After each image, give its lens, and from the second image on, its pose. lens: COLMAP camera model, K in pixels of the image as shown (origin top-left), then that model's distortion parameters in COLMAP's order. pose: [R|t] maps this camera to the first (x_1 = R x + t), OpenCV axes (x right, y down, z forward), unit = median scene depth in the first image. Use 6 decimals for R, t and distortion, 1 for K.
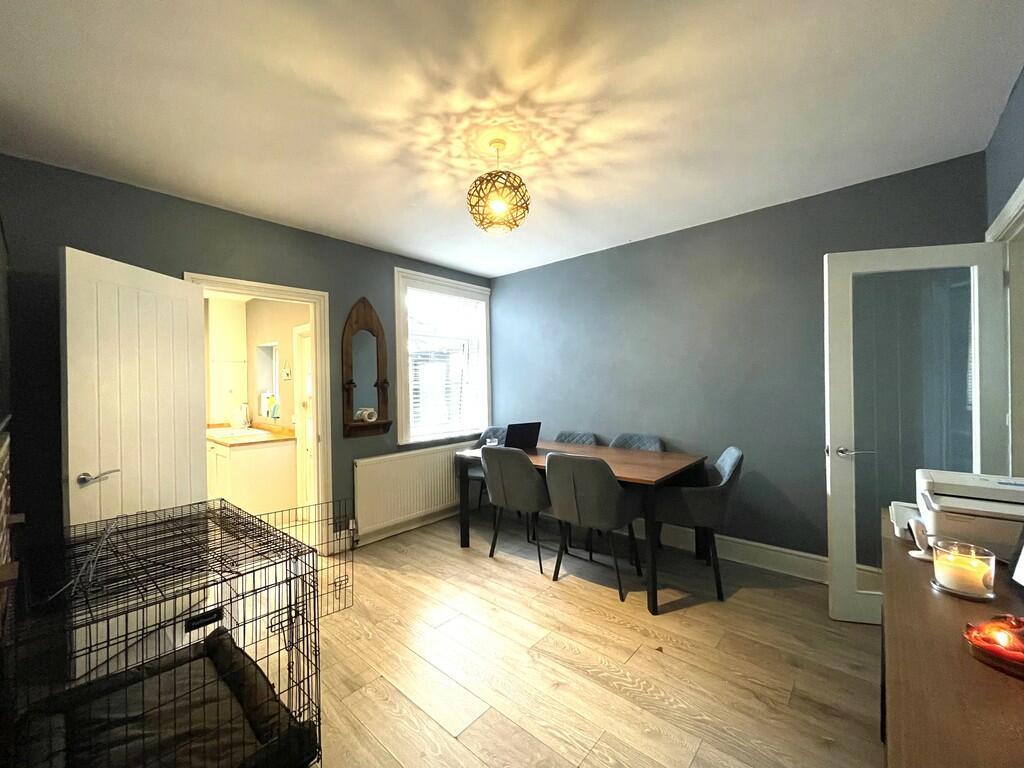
lens RADIAL K [[418.6, 0, 508.0], [0, 418.6, 382.8], [0, 0, 1]] dist [-0.002349, 0.001056]
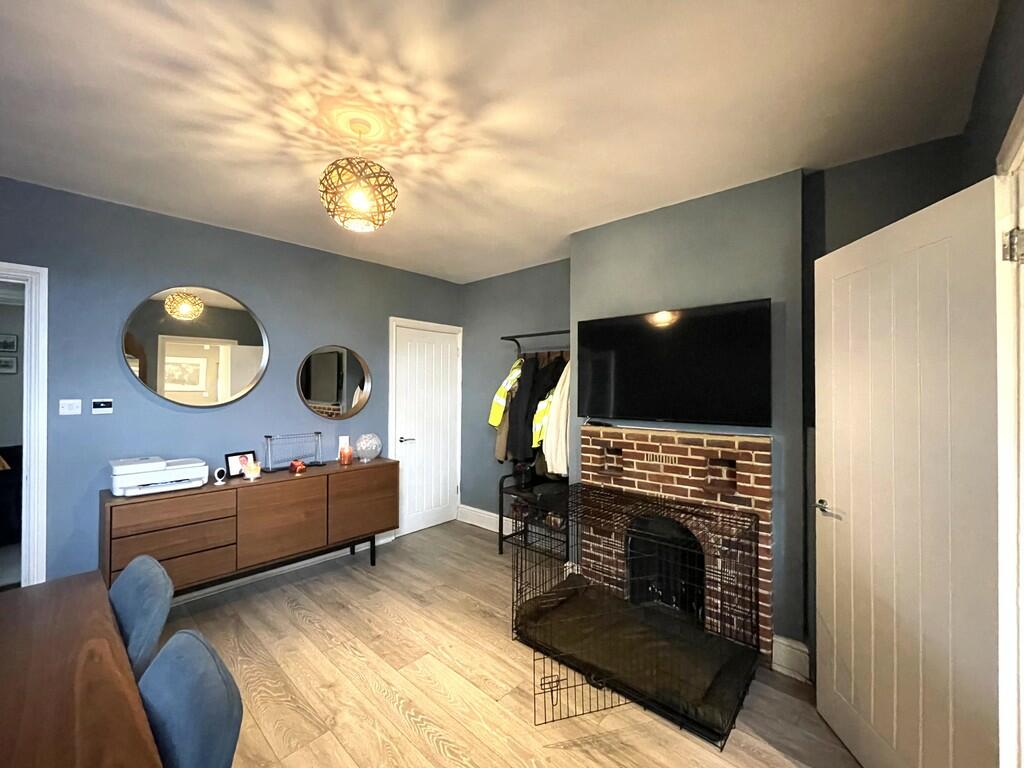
lens RADIAL K [[418.6, 0, 506.6], [0, 418.6, 383.5], [0, 0, 1]] dist [-0.002349, 0.001056]
pose [[-0.999729, 0.015656, 0.017247, -0.331739], [0.015466, 0.999819, -0.011041, -0.039429], [-0.017417, -0.010771, -0.999790, 1.864852]]
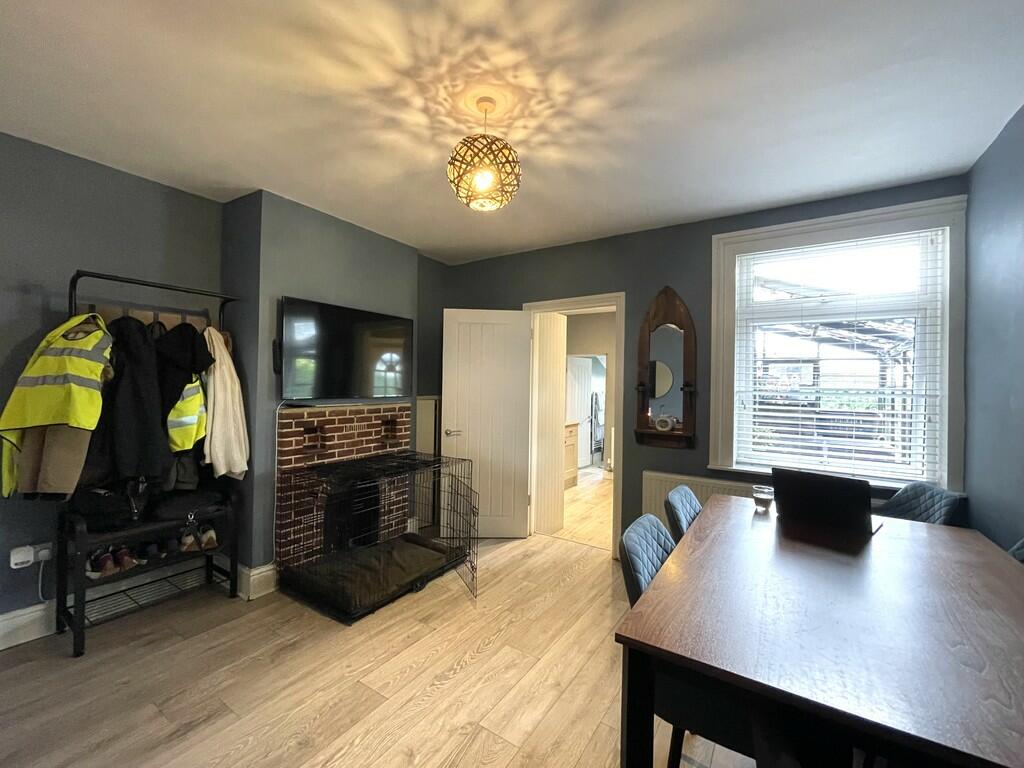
lens RADIAL K [[434.8, 0, 494.2], [0, 434.8, 383.0], [0, 0, 1]] dist [0.003493, 0.000408]
pose [[0.120515, 0.018859, -0.992532, 0.874877], [-0.016858, 0.999714, 0.016949, -0.024830], [0.992568, 0.014690, 0.120798, 0.937813]]
